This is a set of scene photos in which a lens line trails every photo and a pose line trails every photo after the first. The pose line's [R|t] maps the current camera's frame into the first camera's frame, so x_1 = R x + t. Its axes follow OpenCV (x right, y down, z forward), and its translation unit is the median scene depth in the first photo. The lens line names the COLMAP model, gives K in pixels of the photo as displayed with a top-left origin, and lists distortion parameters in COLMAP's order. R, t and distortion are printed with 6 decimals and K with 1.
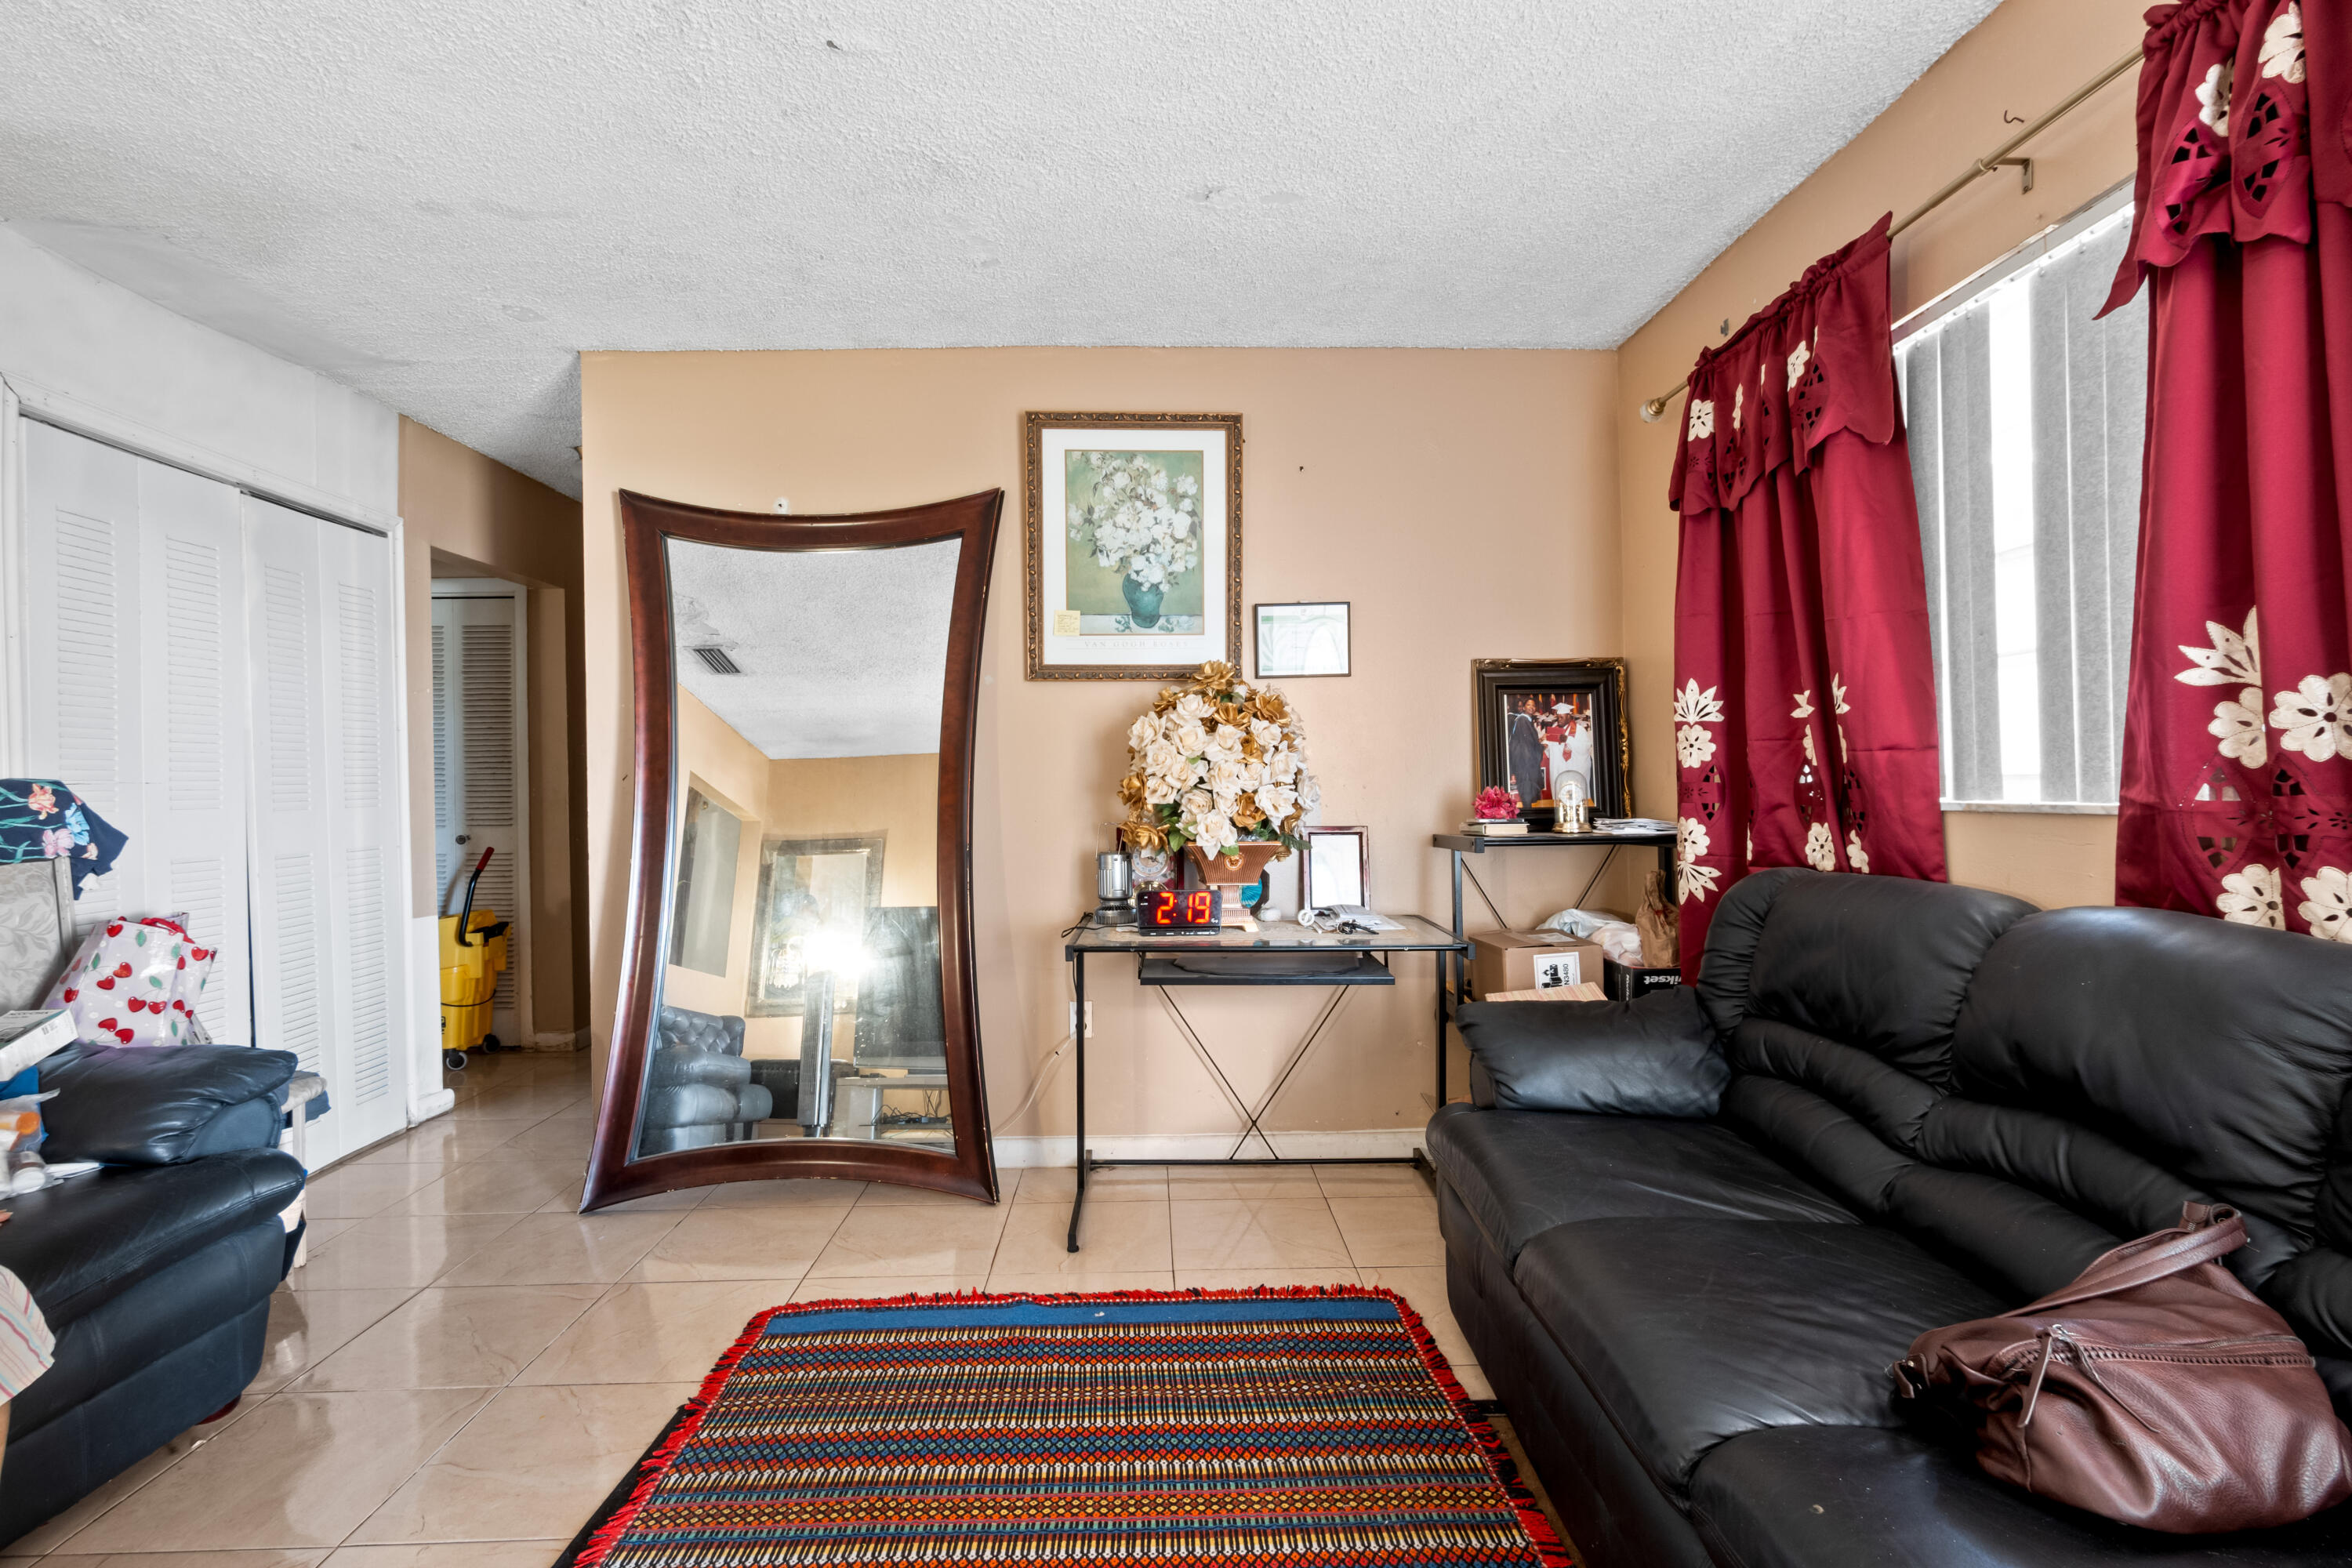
lens RADIAL K [[1045.8, 0, 1176.0], [0, 1045.8, 784.0], [0, 0, 1]] dist [-0.000196, 0.000684]
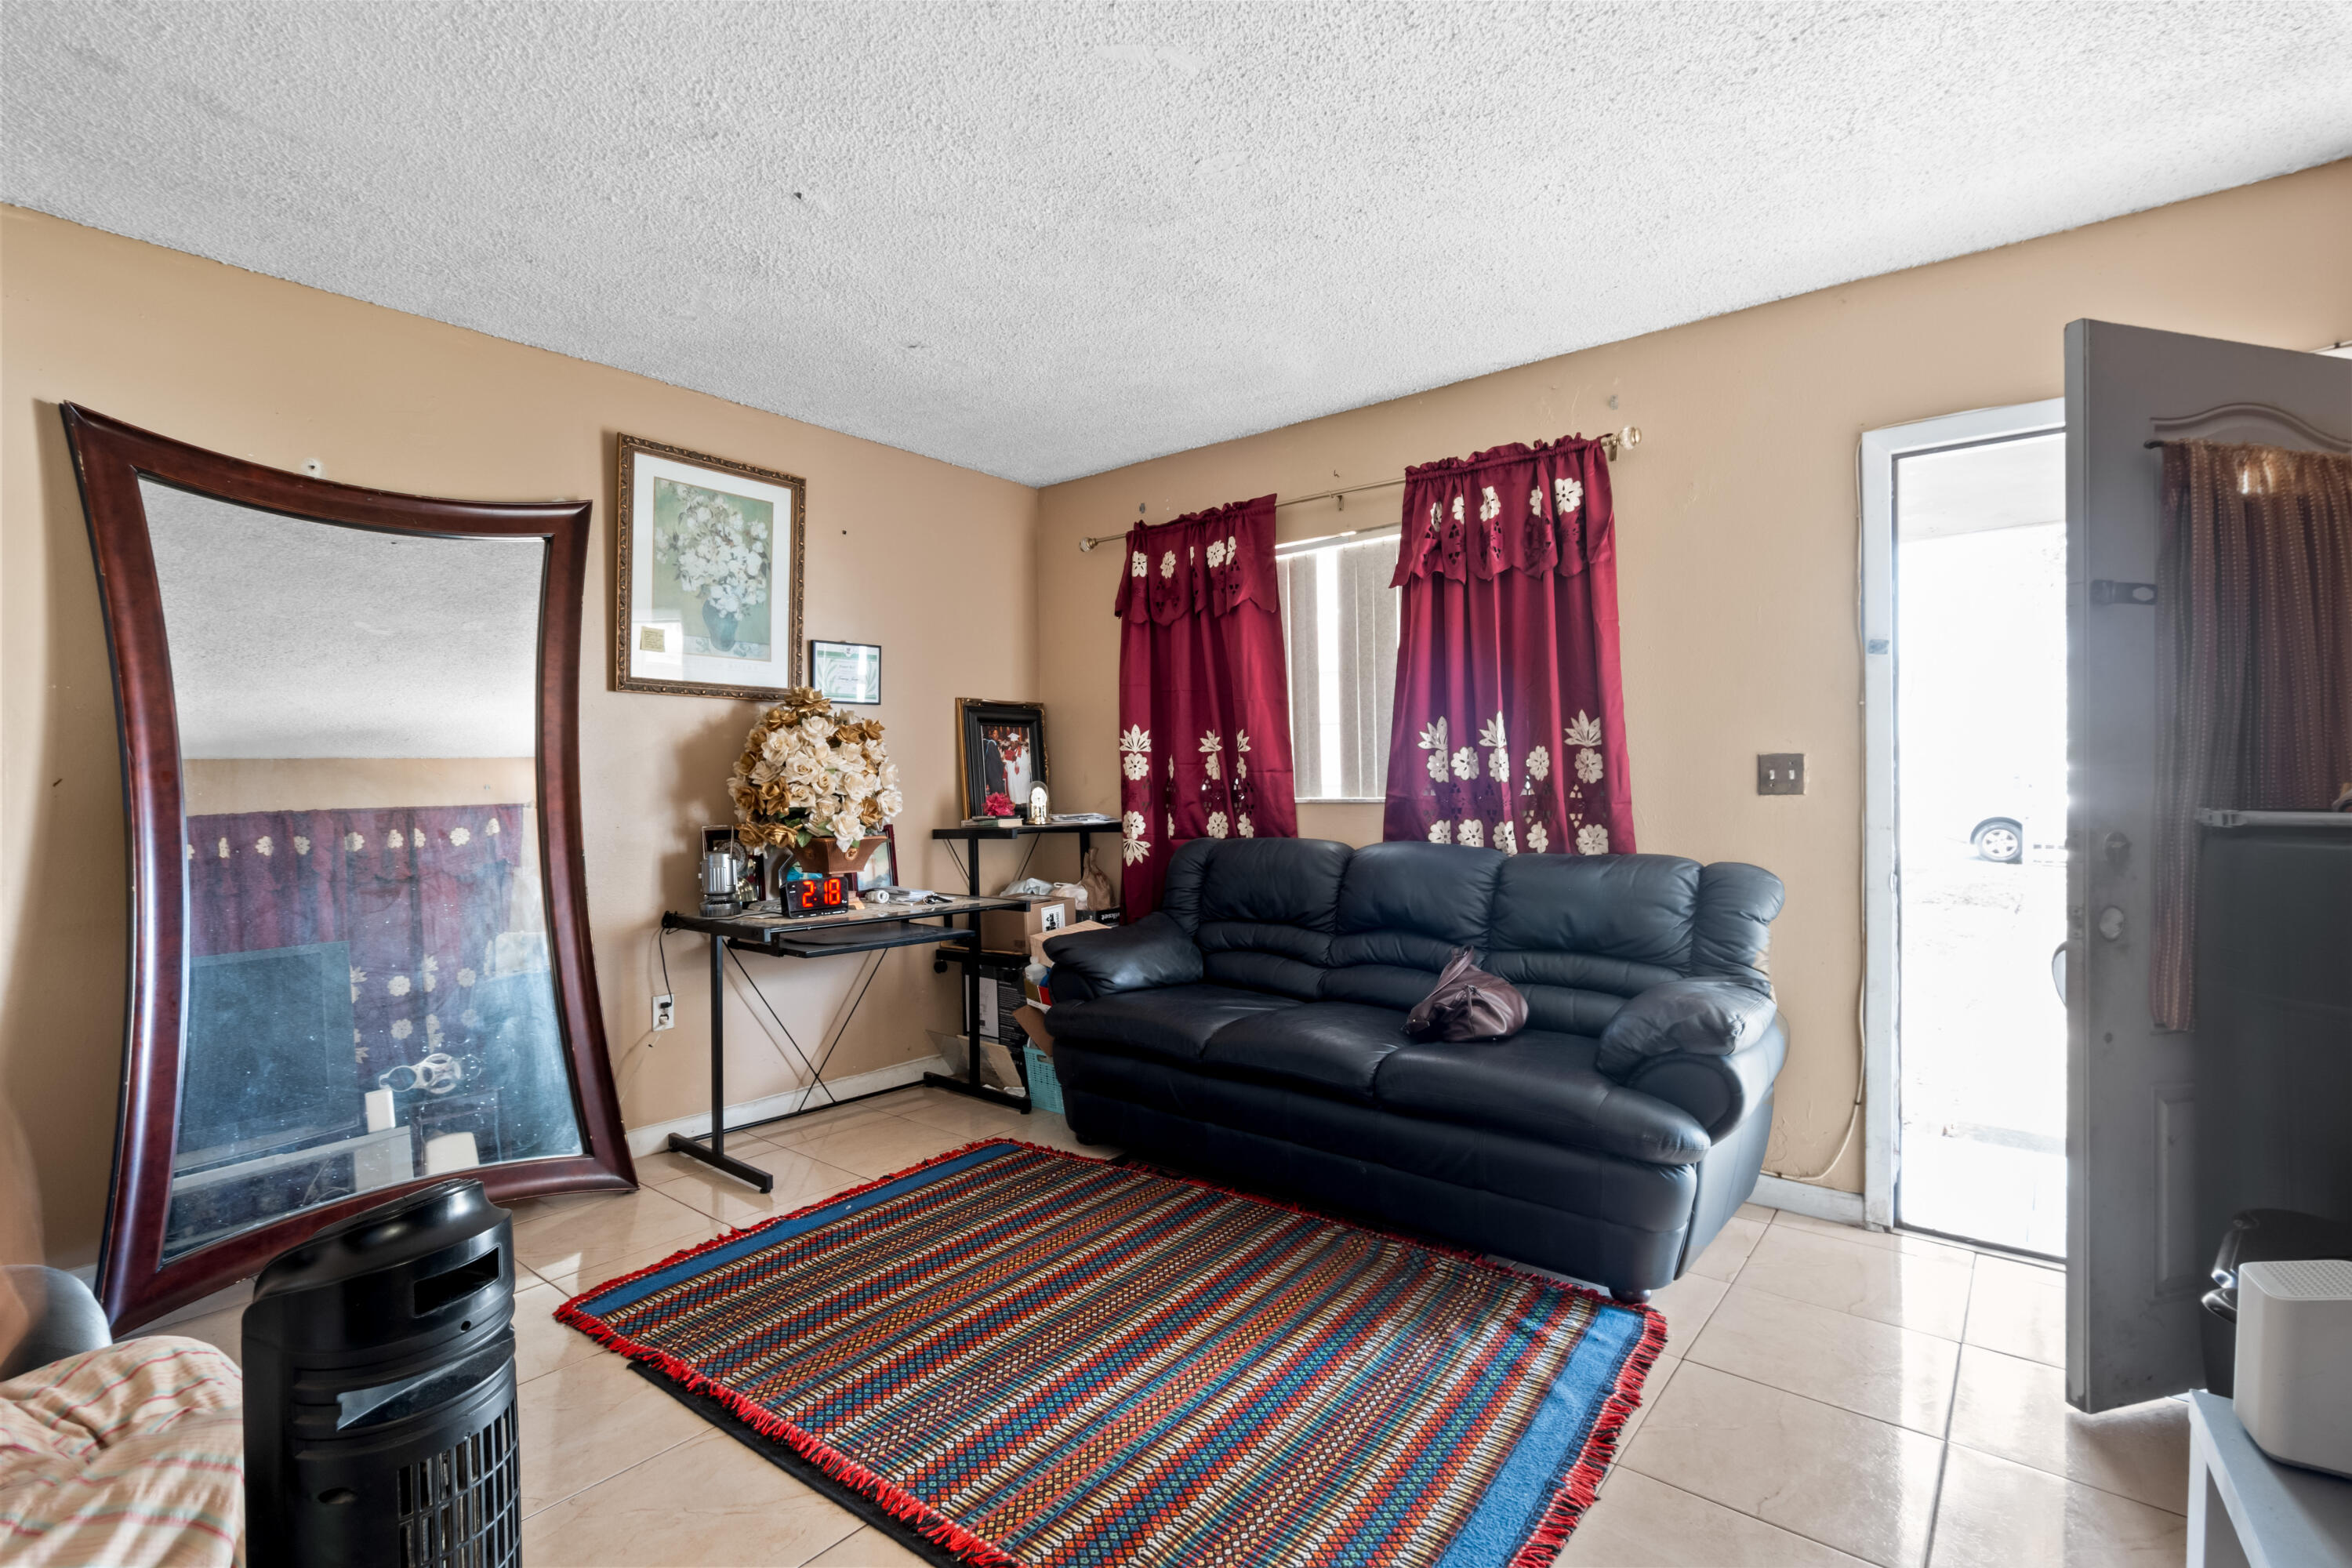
lens RADIAL K [[1125.4, 0, 1073.5], [0, 1125.4, 786.5], [0, 0, 1]] dist [0.016979, 0.000572]
pose [[0.692395, 0.003005, 0.721513, -0.698096], [0.003068, 0.999970, -0.007109, 0.005270], [-0.721513, 0.007136, 0.692365, -0.109265]]
